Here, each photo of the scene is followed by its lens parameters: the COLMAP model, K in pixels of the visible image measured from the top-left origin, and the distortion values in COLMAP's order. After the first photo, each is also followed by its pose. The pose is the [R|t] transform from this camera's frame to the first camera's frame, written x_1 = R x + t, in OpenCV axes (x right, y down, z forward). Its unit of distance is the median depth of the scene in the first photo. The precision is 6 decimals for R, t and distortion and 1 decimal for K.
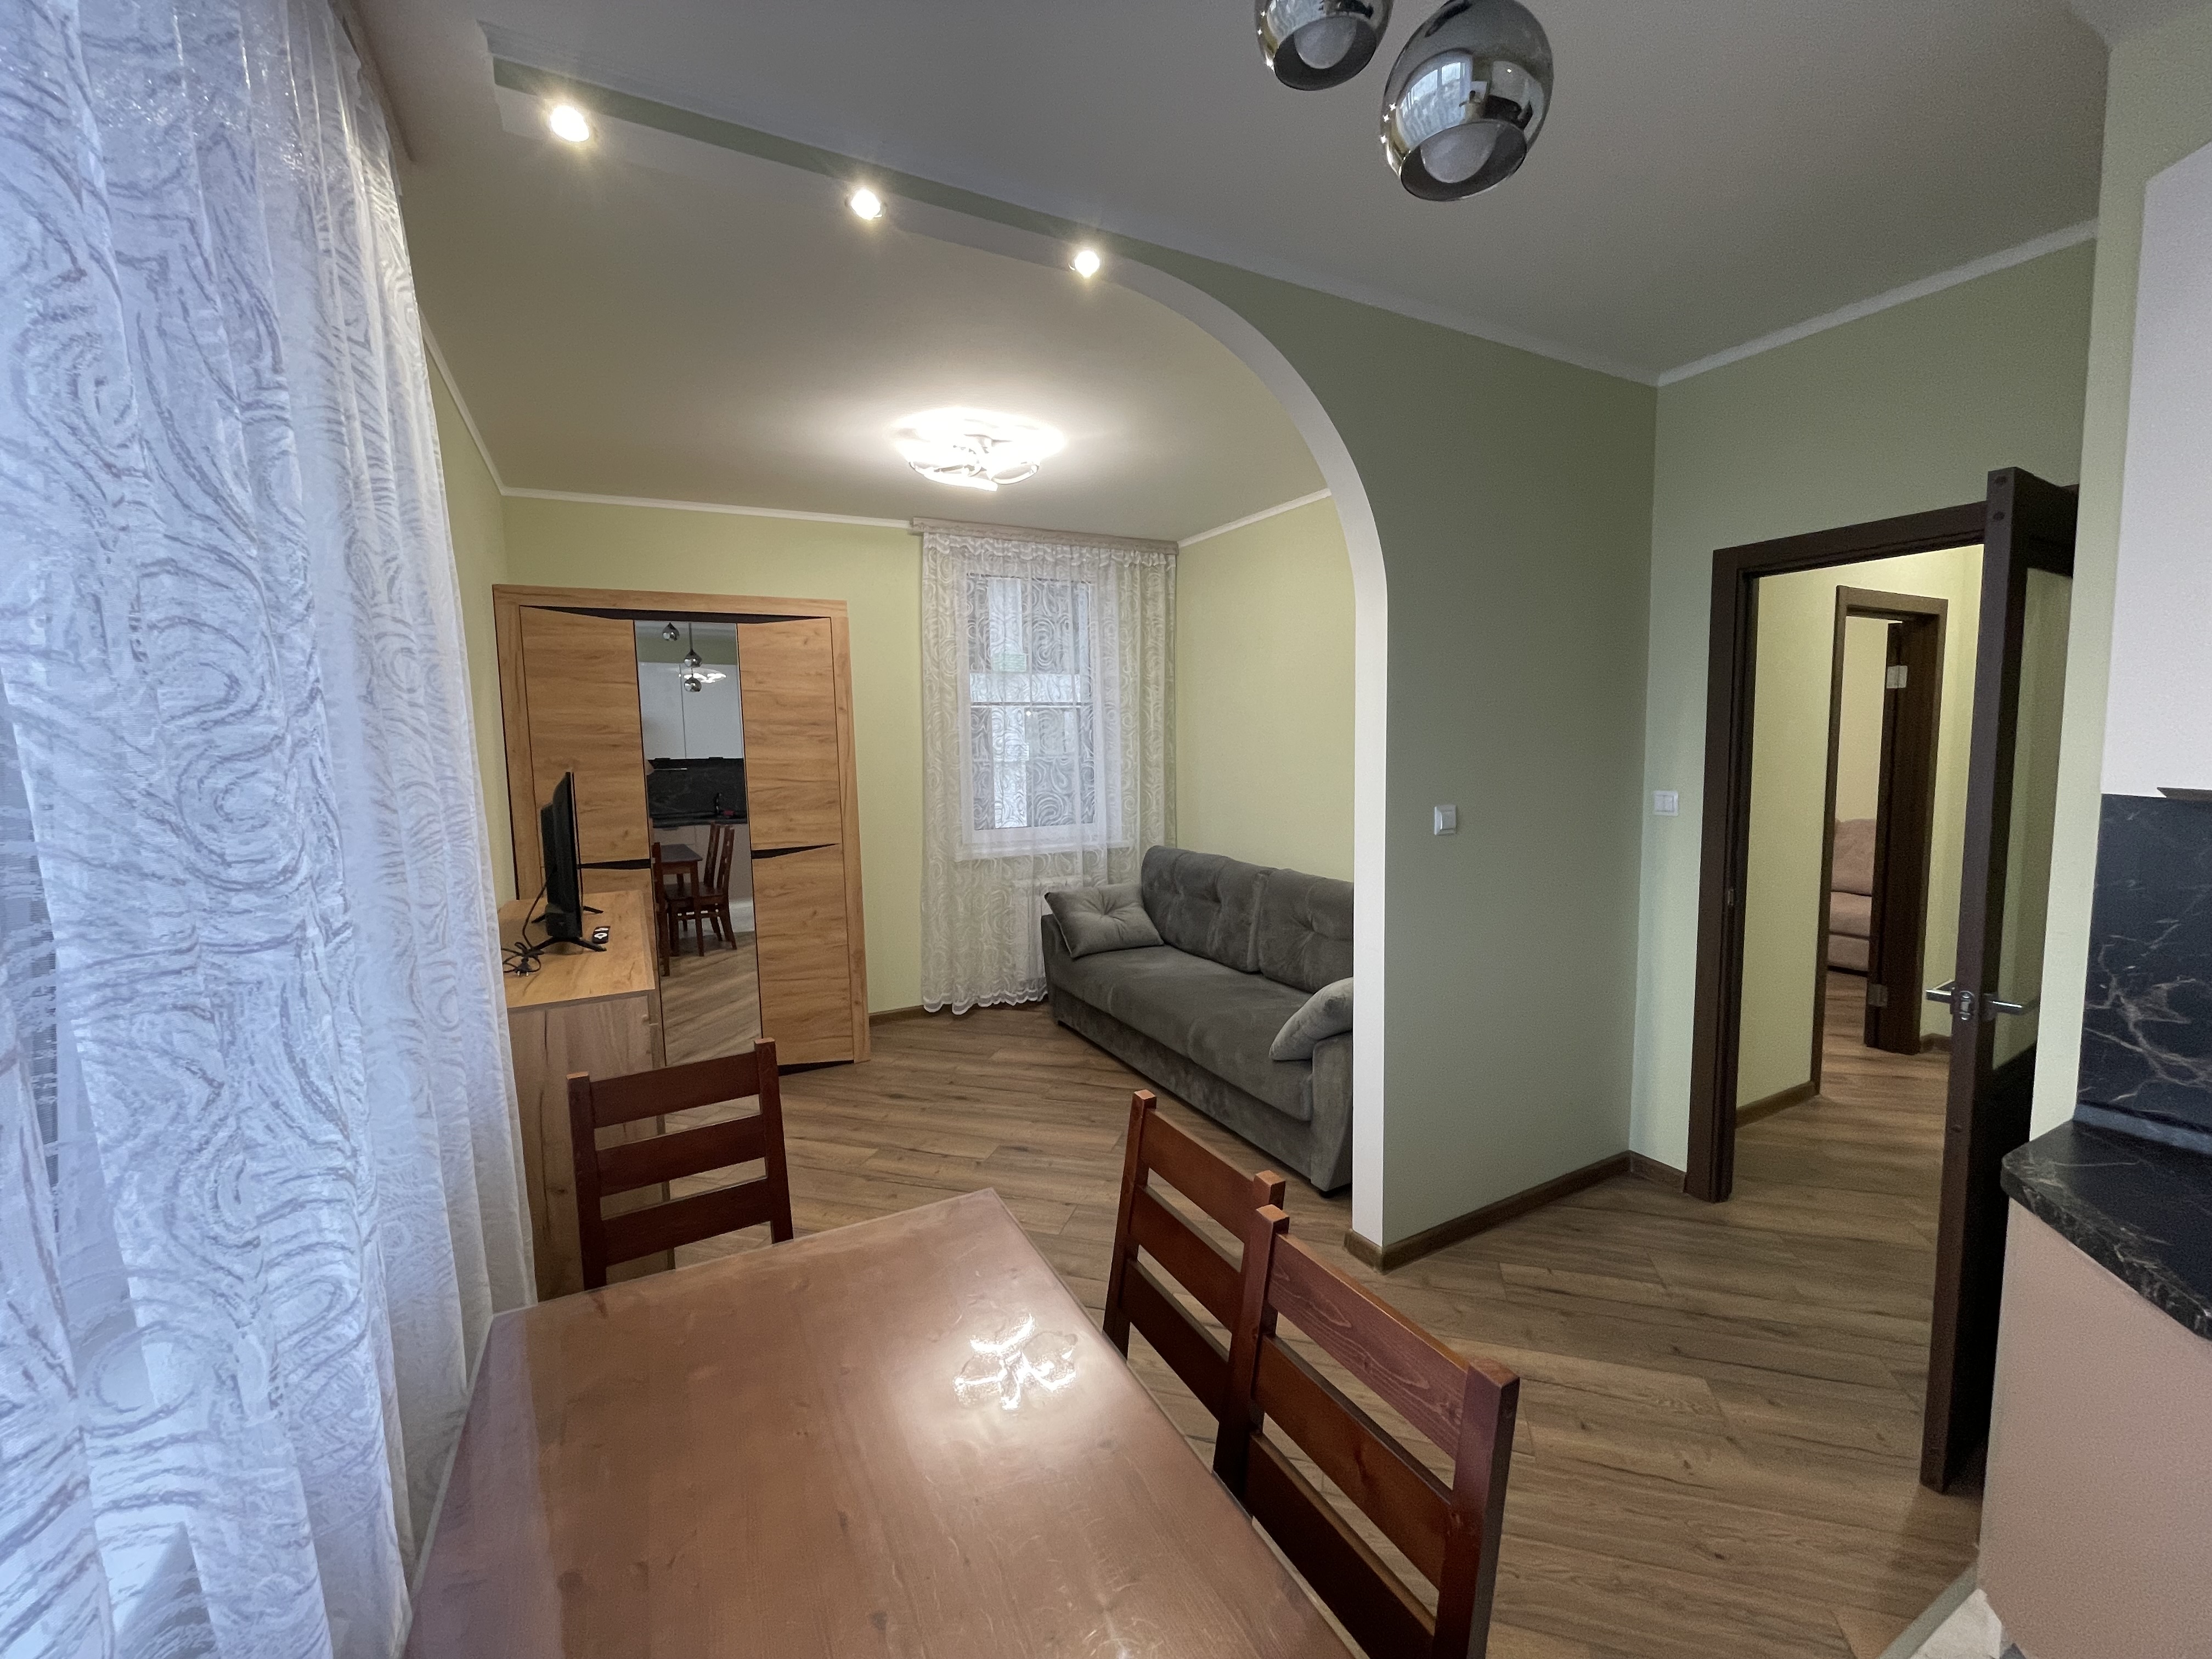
lens RADIAL K [[905.0, 0, 1105.7], [0, 905.0, 818.1], [0, 0, 1]] dist [-0.000549, -0.000089]
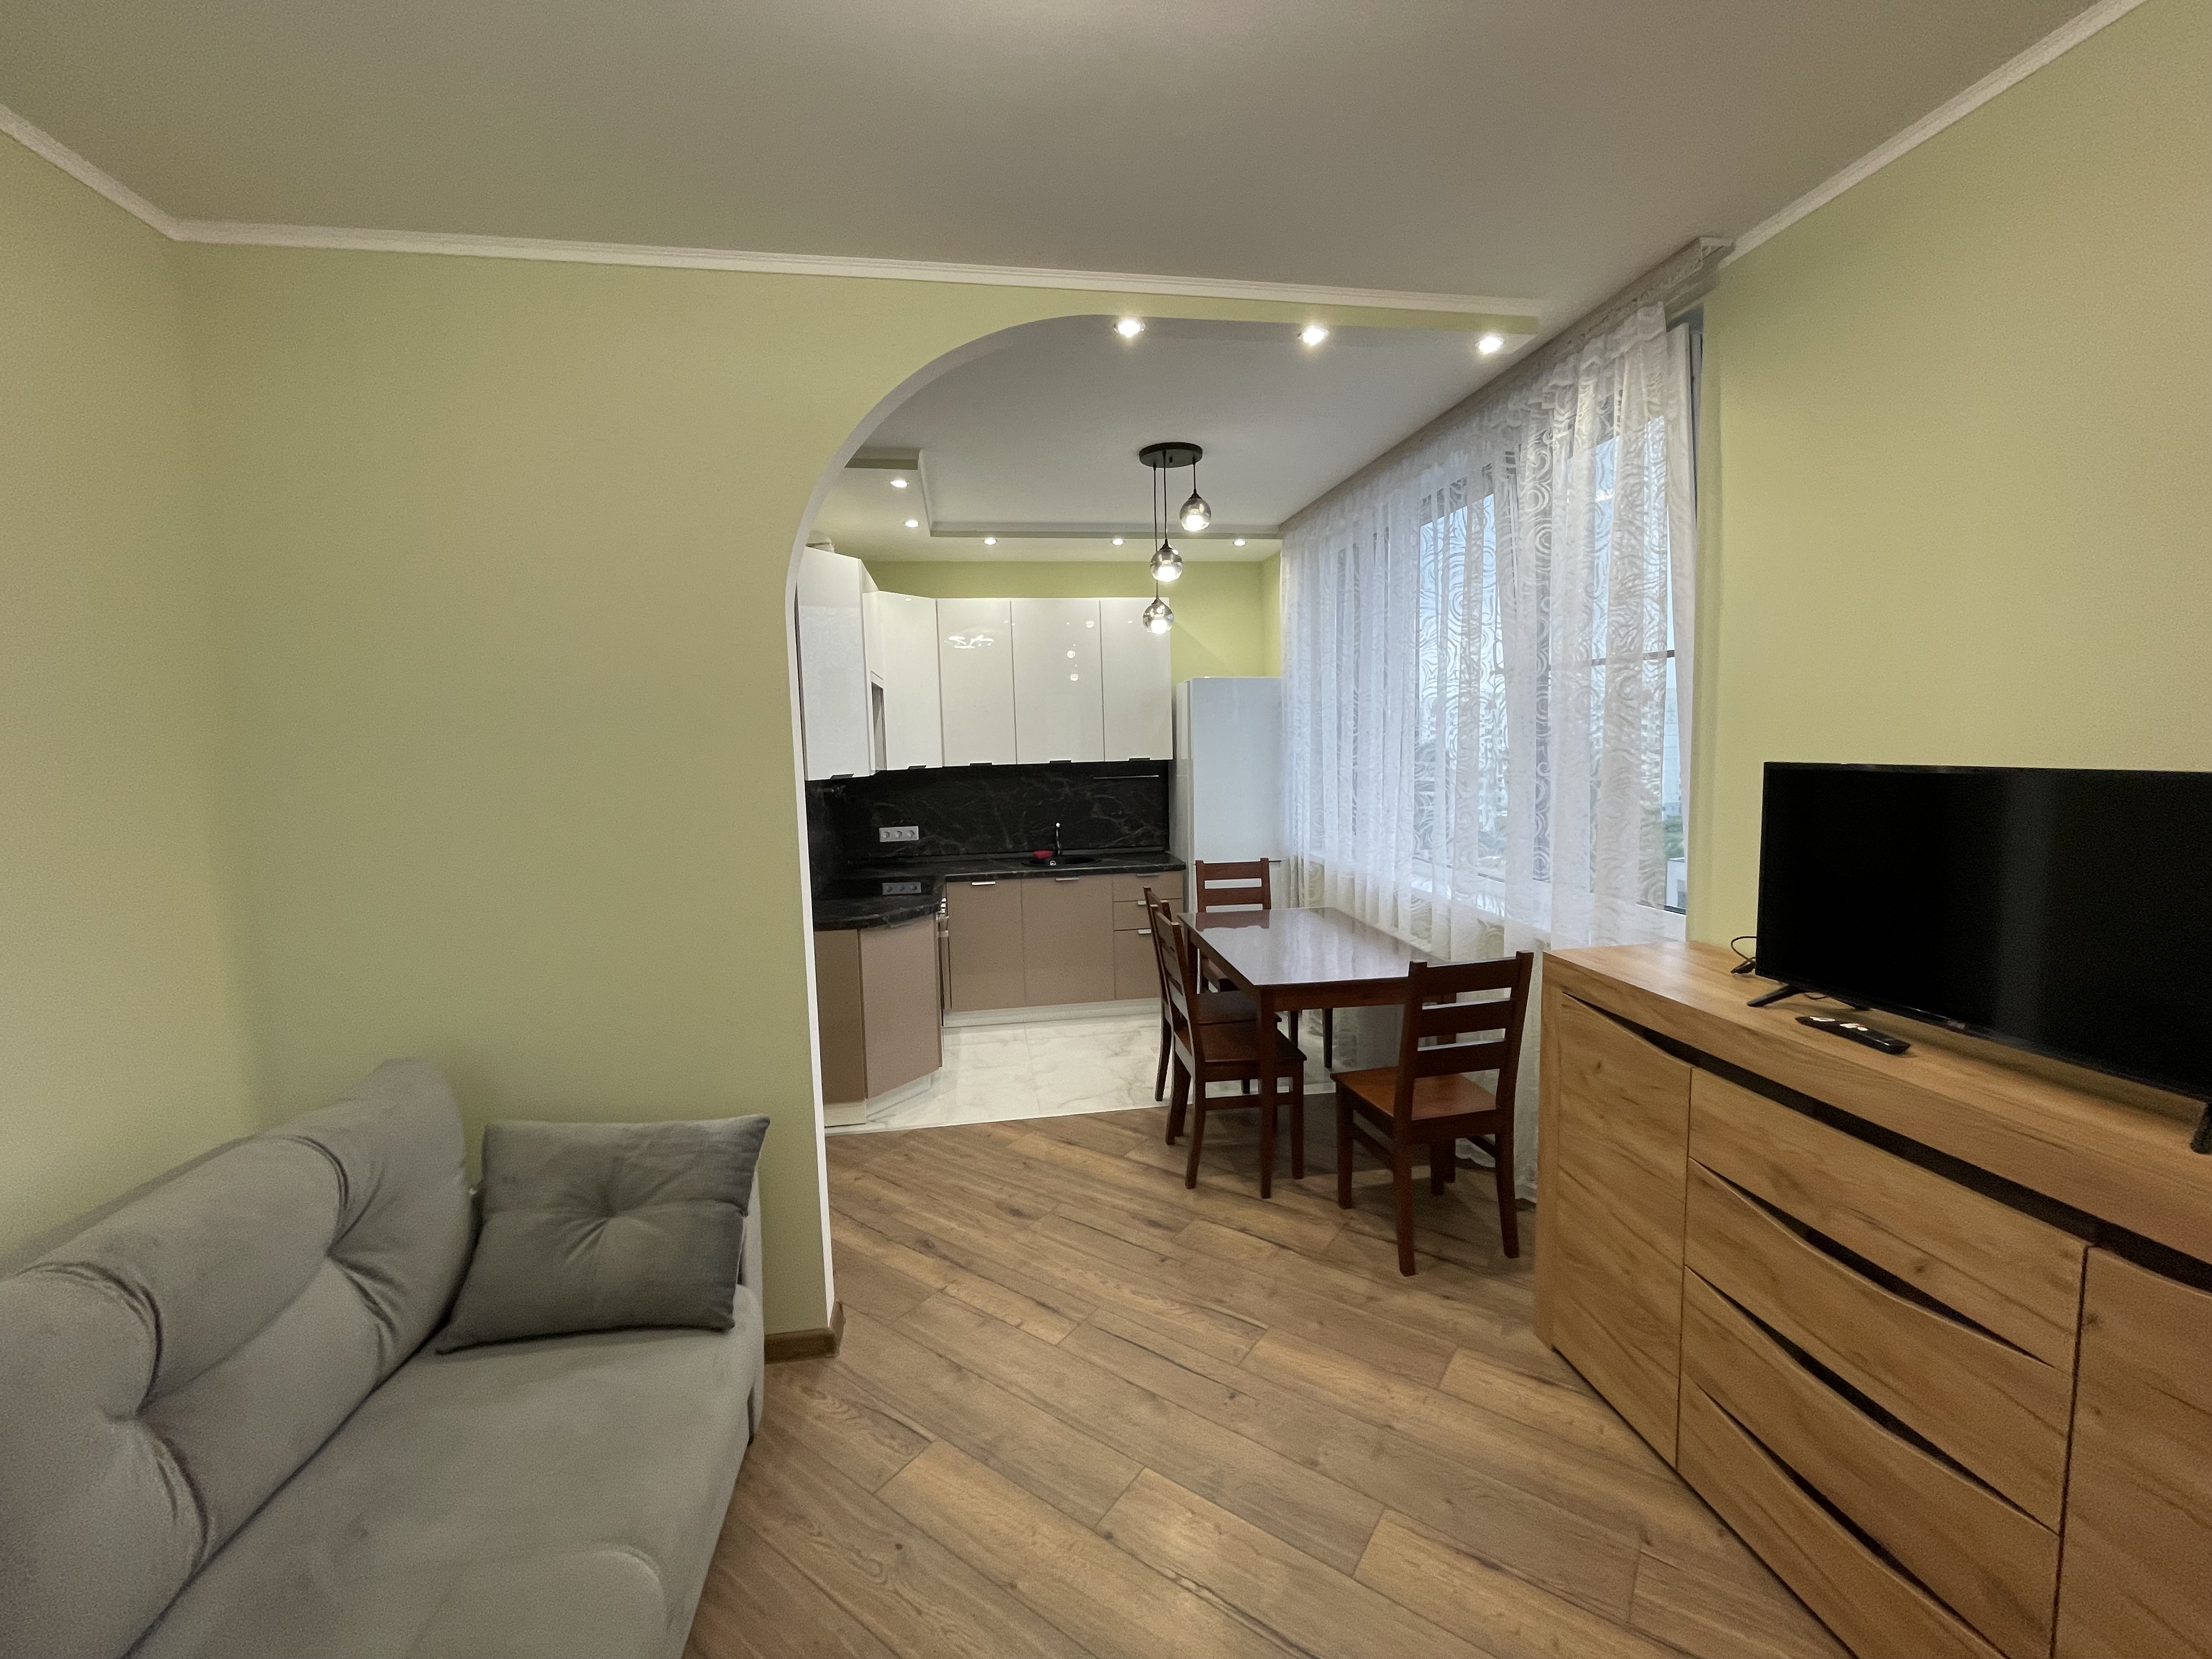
lens RADIAL K [[902.0, 0, 1104.3], [0, 902.0, 823.0], [0, 0, 1]] dist [-0.000248, -0.000129]
pose [[-0.941017, 0.012372, 0.338133, -0.178106], [0.074048, 0.982637, 0.170120, -0.095540], [-0.330157, 0.185124, -0.925595, 1.057486]]
